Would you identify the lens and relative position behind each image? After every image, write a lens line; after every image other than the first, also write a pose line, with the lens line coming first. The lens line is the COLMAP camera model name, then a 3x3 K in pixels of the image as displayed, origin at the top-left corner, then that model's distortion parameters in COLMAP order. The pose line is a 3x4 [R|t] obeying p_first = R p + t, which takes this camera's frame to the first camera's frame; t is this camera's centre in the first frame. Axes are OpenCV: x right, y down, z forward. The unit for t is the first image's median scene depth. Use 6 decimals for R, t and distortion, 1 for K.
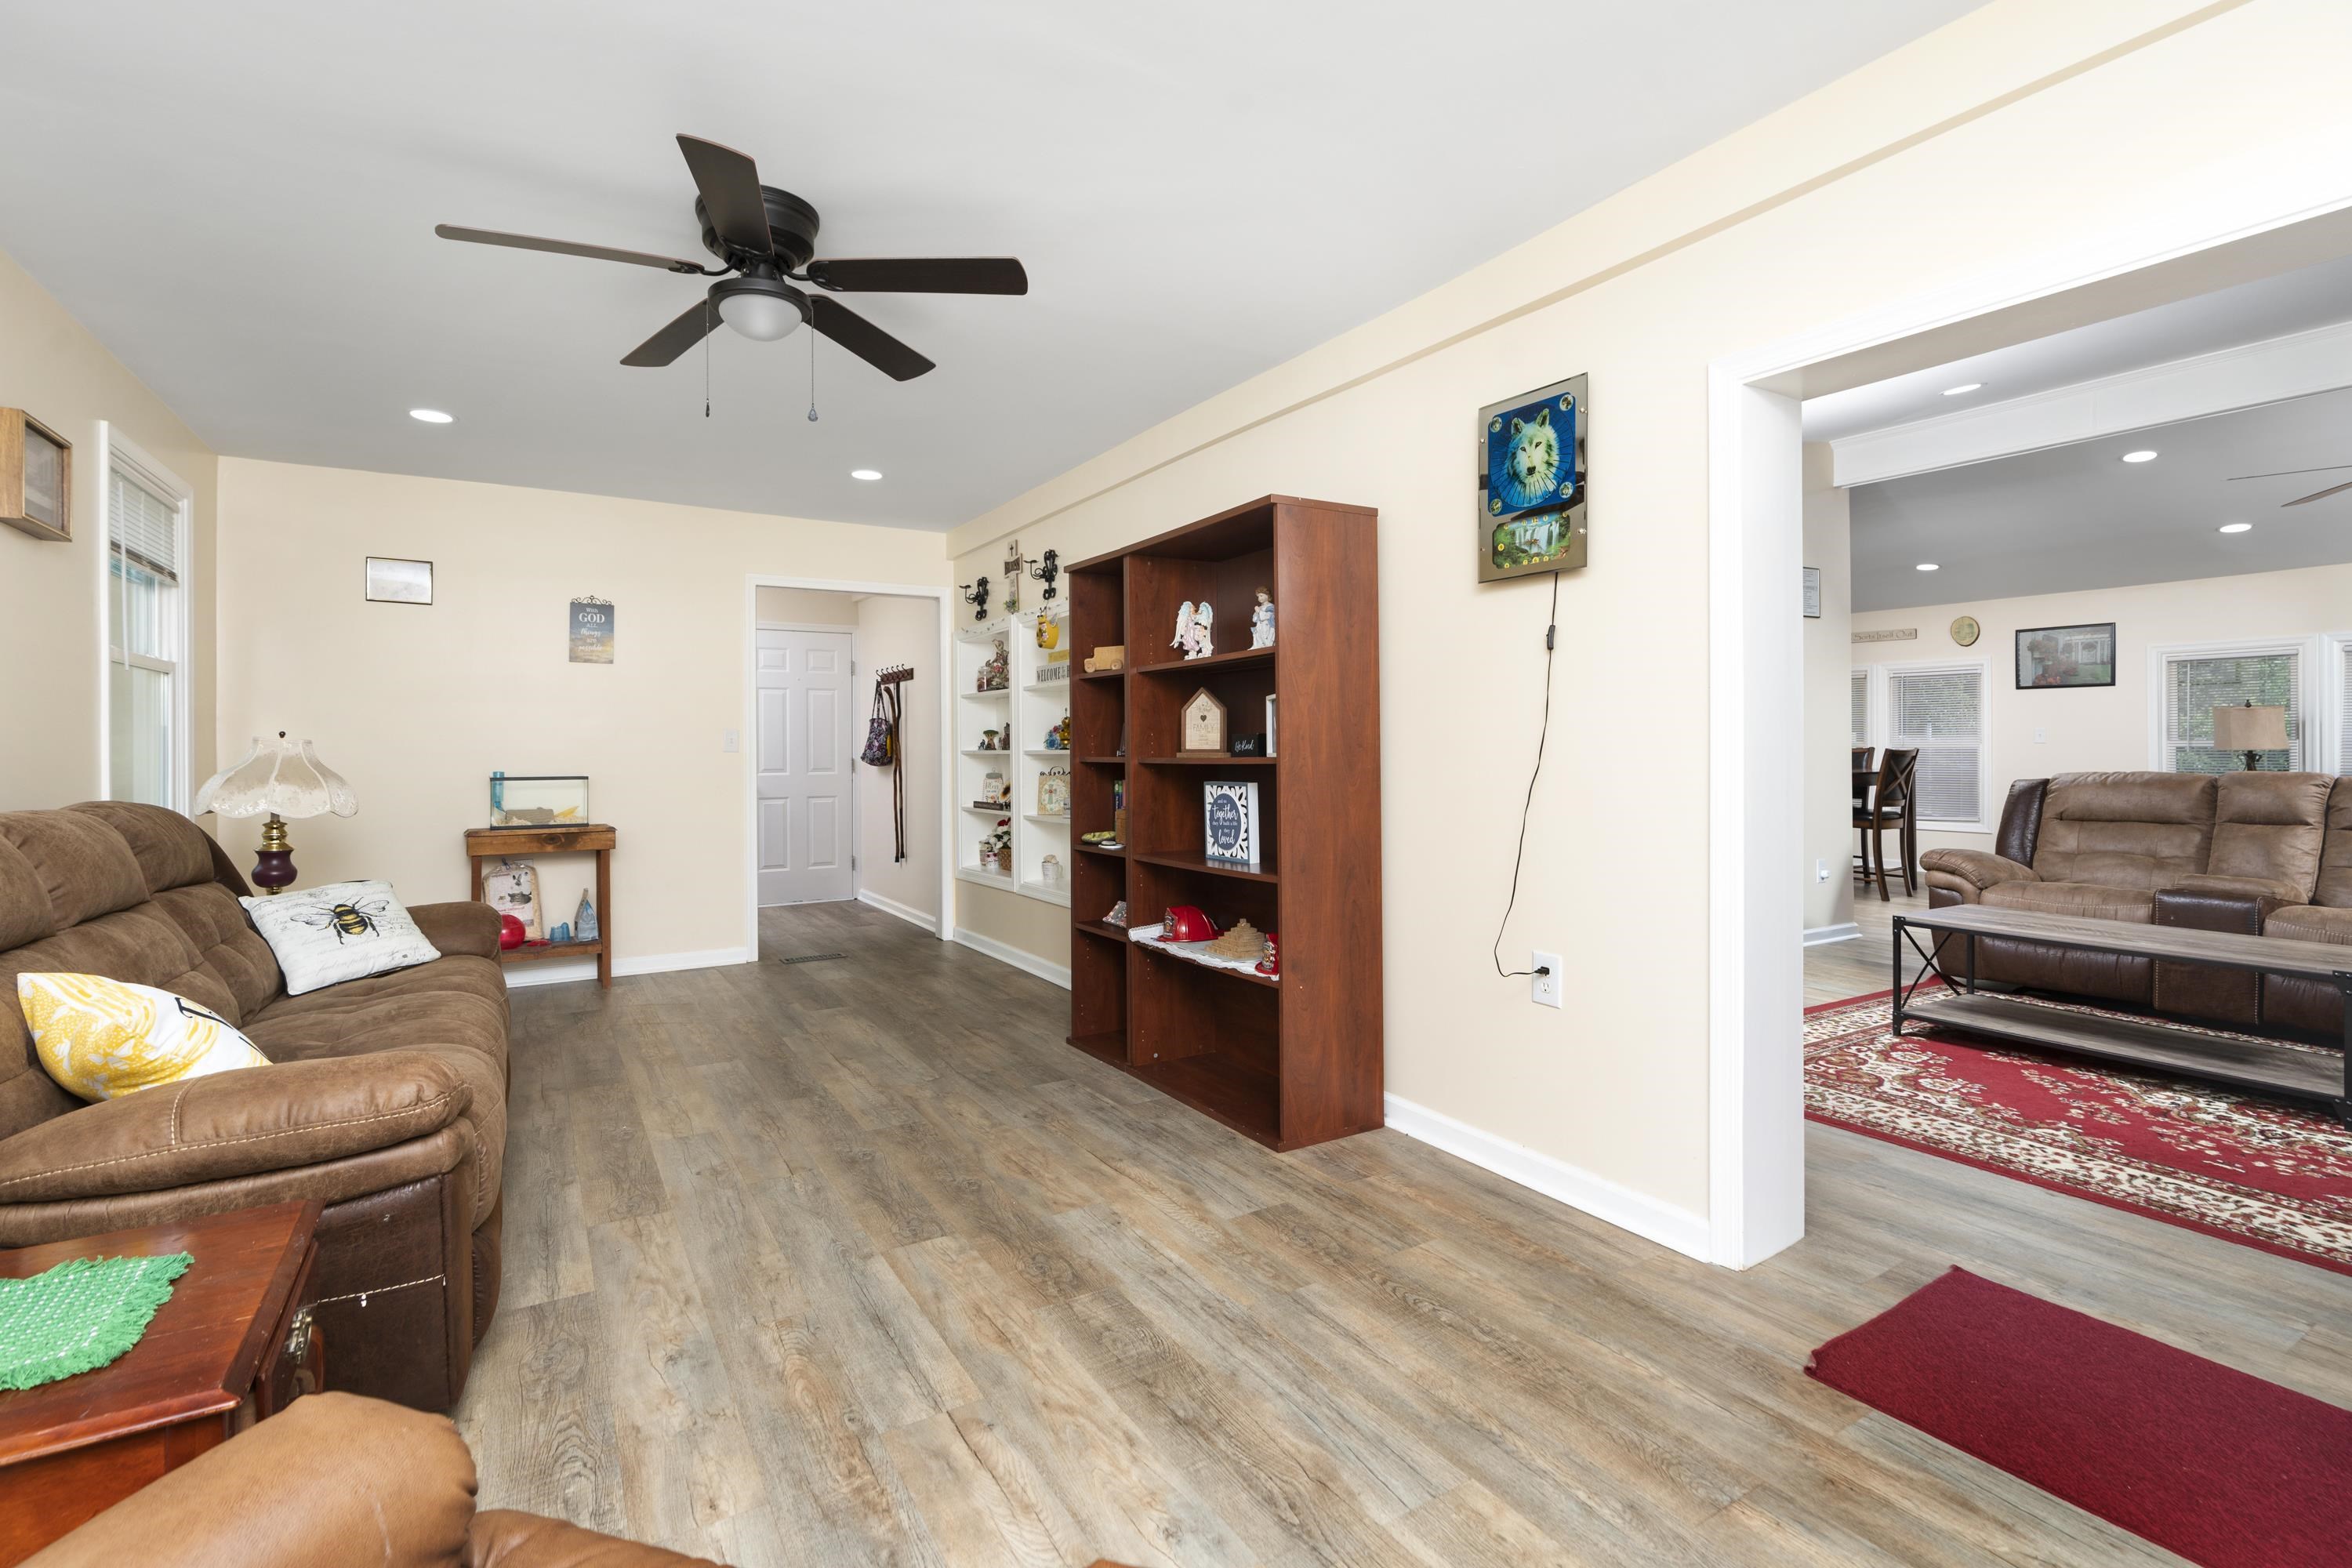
lens RADIAL K [[1077.4, 0, 1153.5], [0, 1077.4, 760.7], [0, 0, 1]] dist [-0.007847, 0.001813]
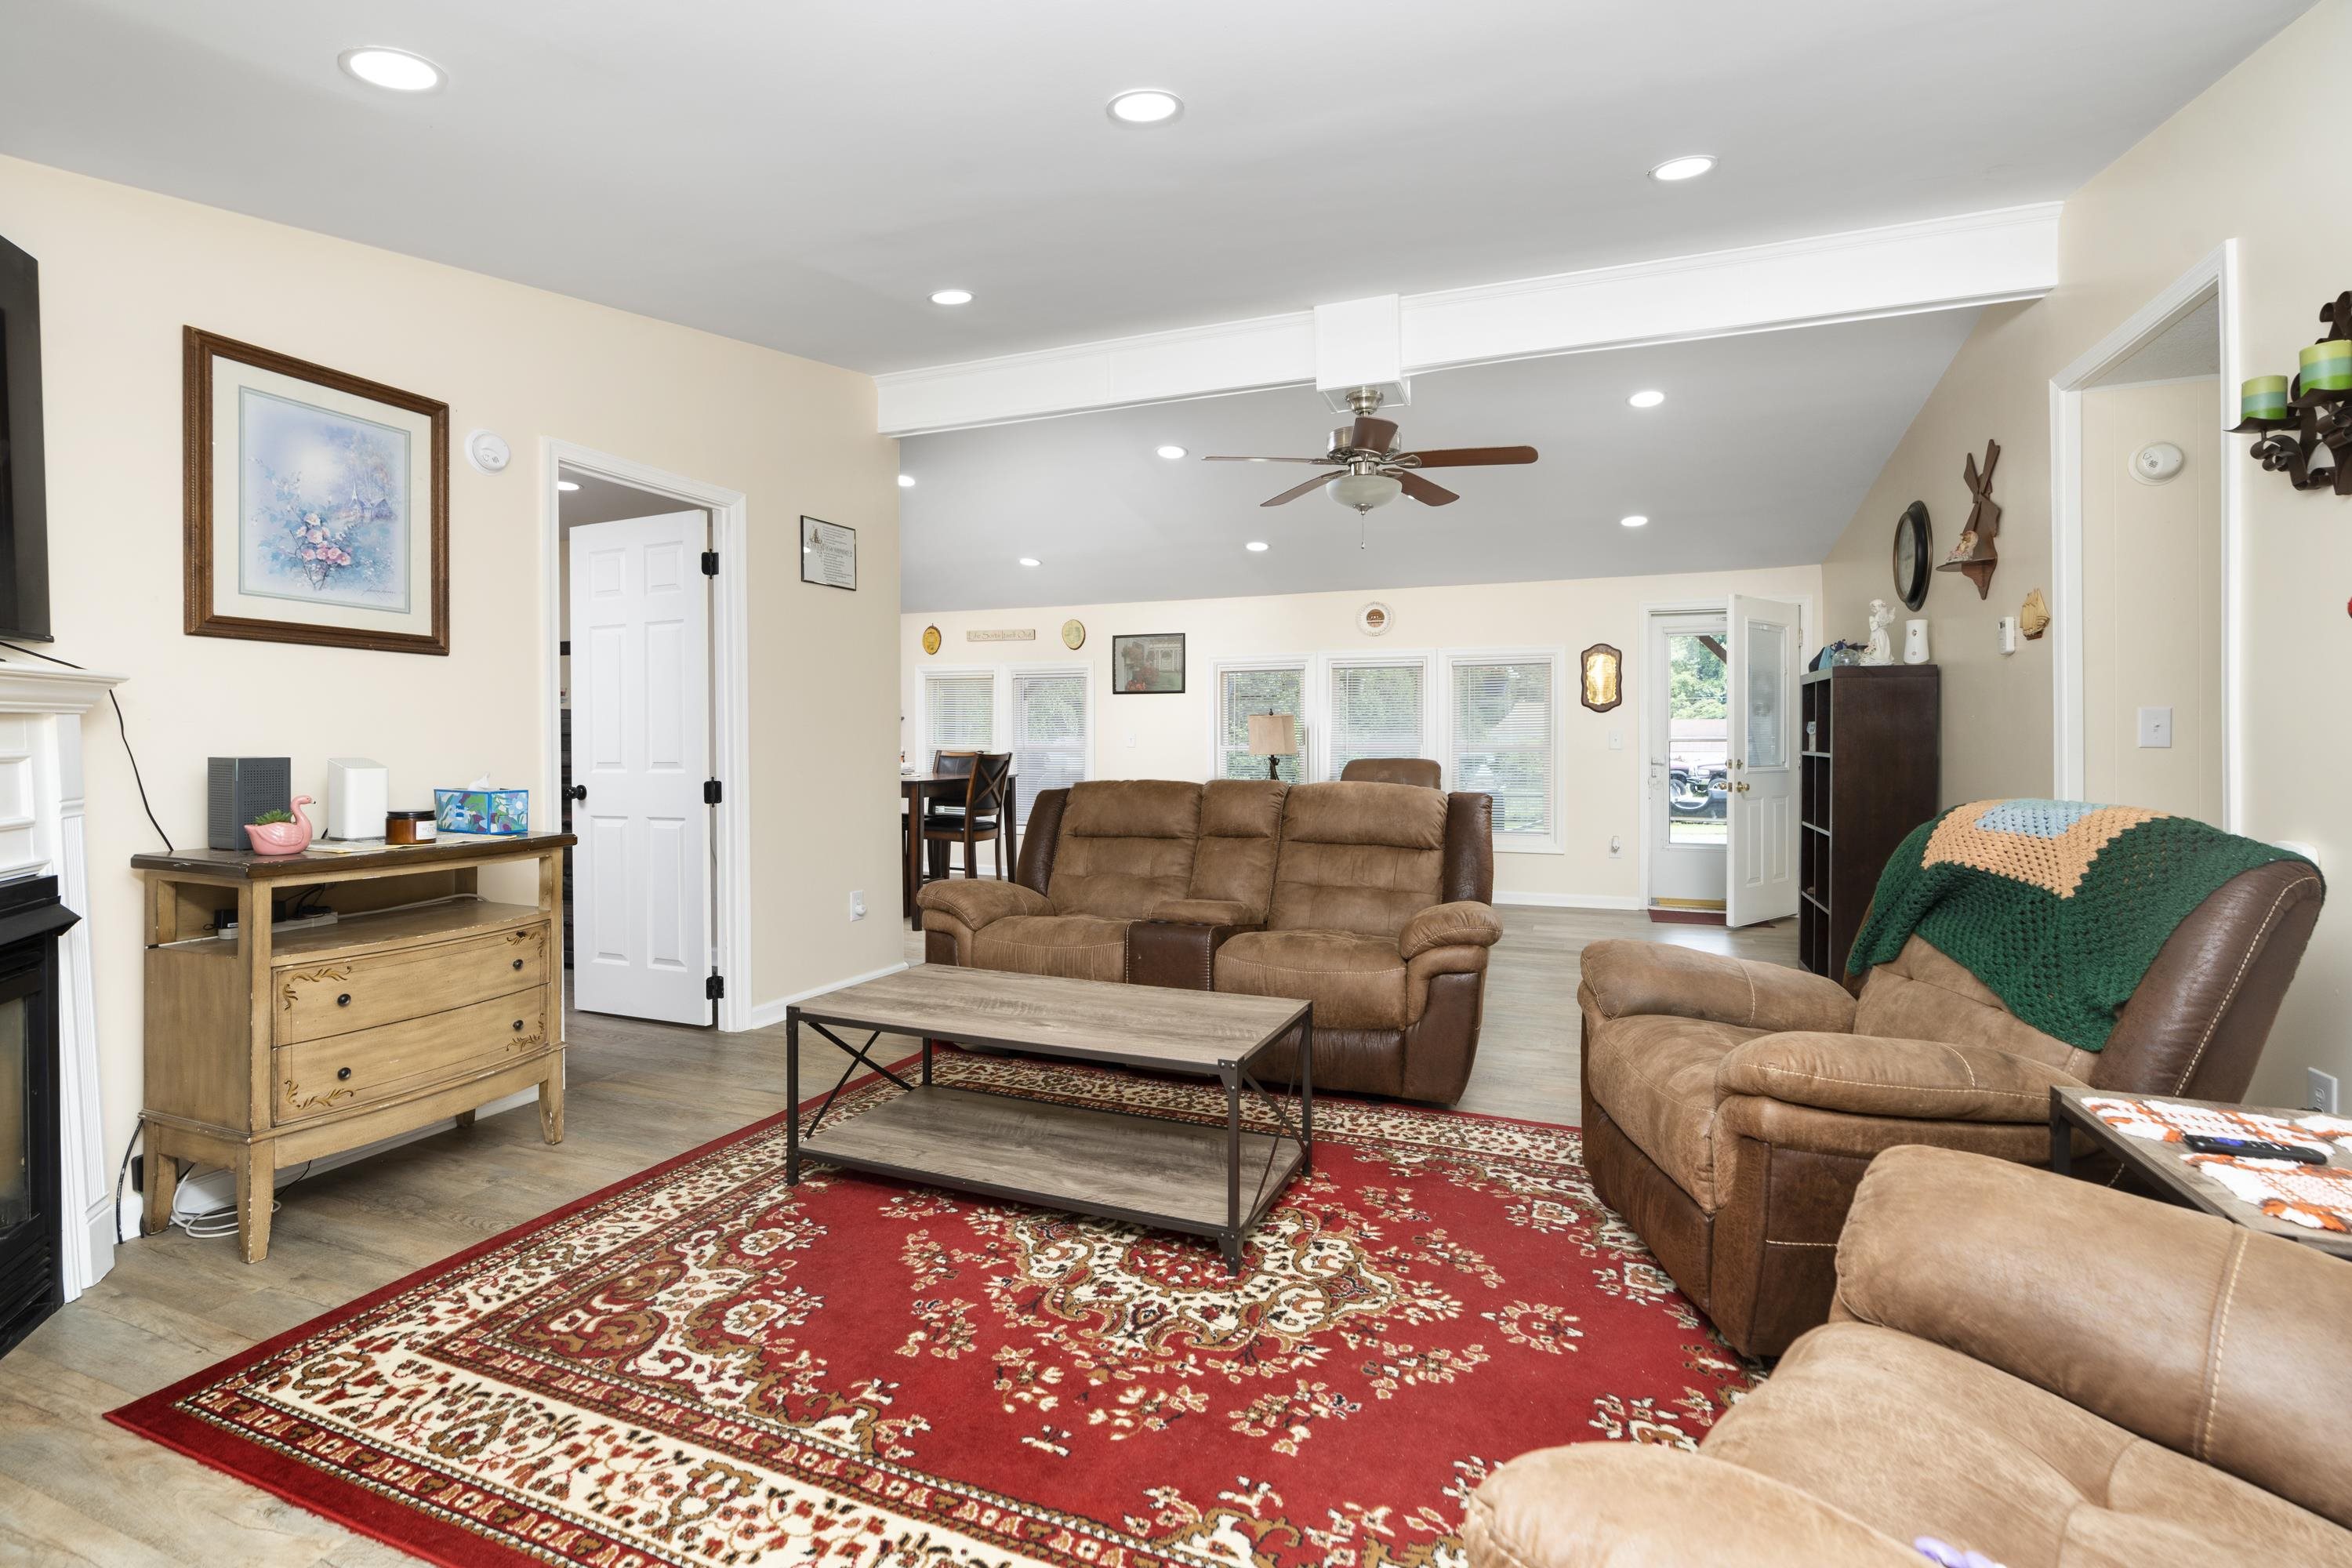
lens RADIAL K [[1077.4, 0, 1158.7], [0, 1077.4, 746.8], [0, 0, 1]] dist [-0.007847, 0.001813]
pose [[0.802392, 0.005361, 0.596773, 0.615505], [0.002068, 0.999929, -0.011763, -0.012302], [-0.596794, 0.010672, 0.802324, 0.417742]]
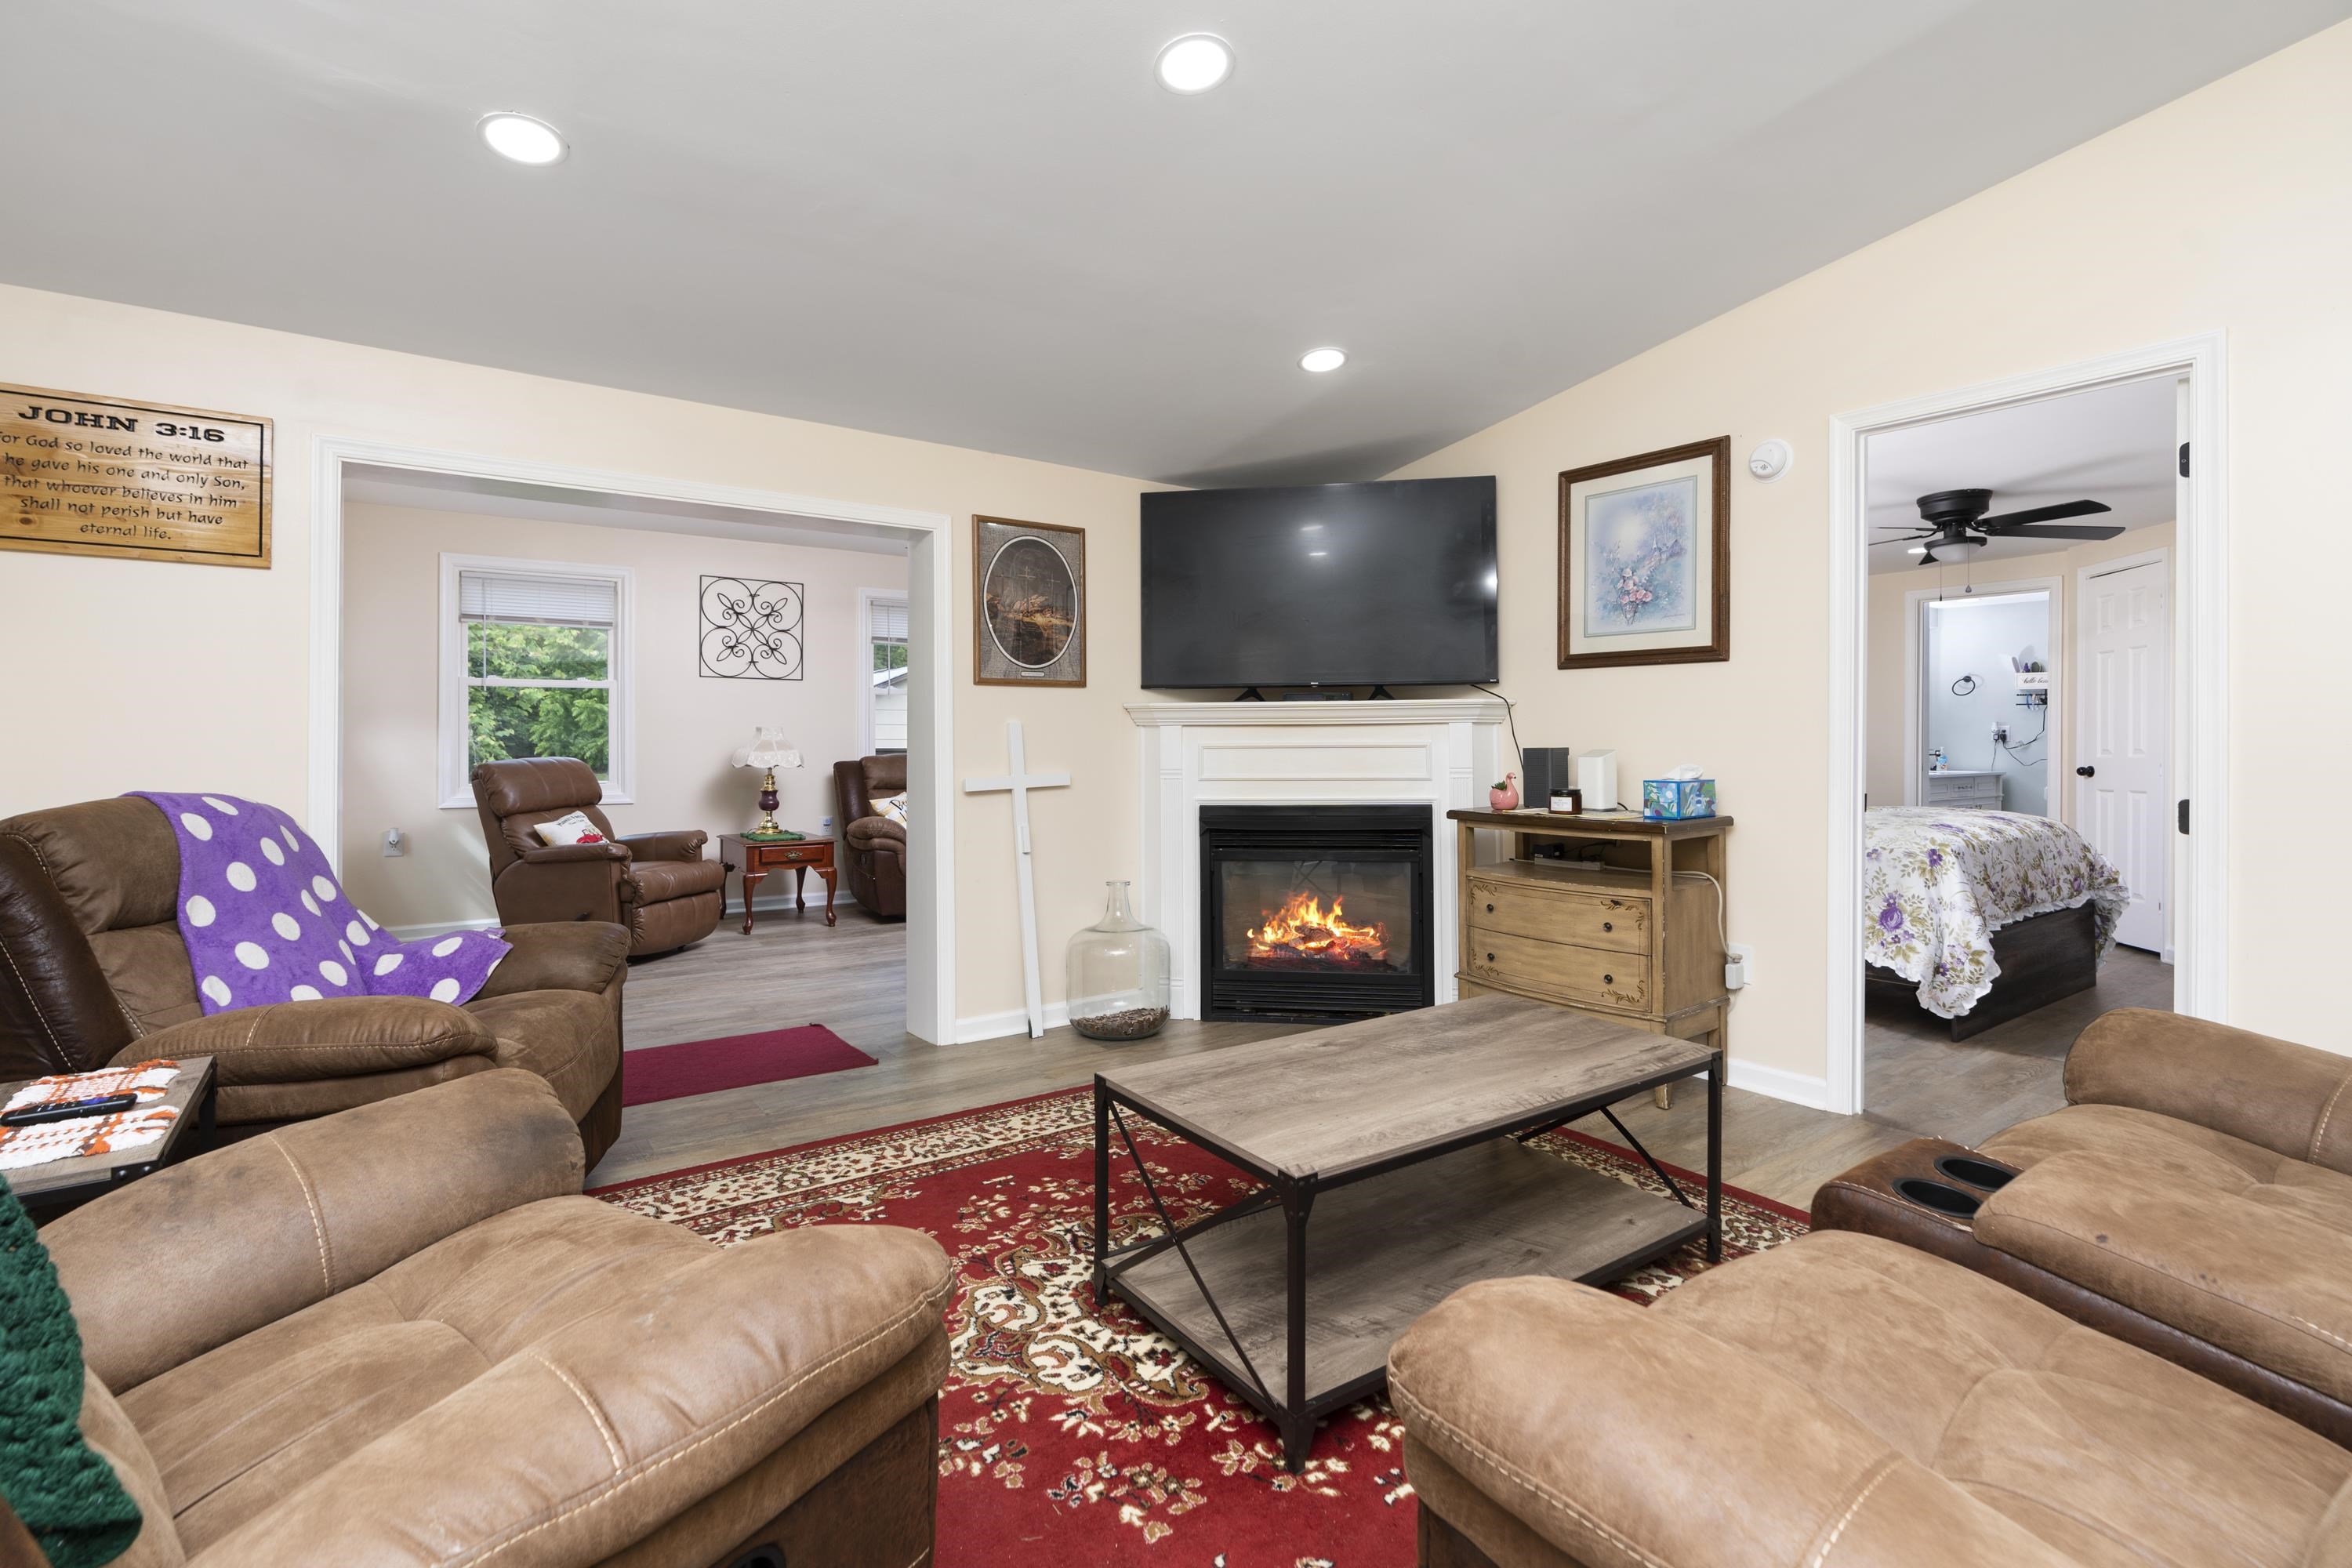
lens RADIAL K [[1077.4, 0, 1174.1], [0, 1077.4, 742.3], [0, 0, 1]] dist [-0.007847, 0.001813]
pose [[0.080451, 0.013573, -0.996666, 1.785287], [-0.014883, 0.999812, 0.012415, -0.031126], [0.996647, 0.013835, 0.080638, 0.966727]]
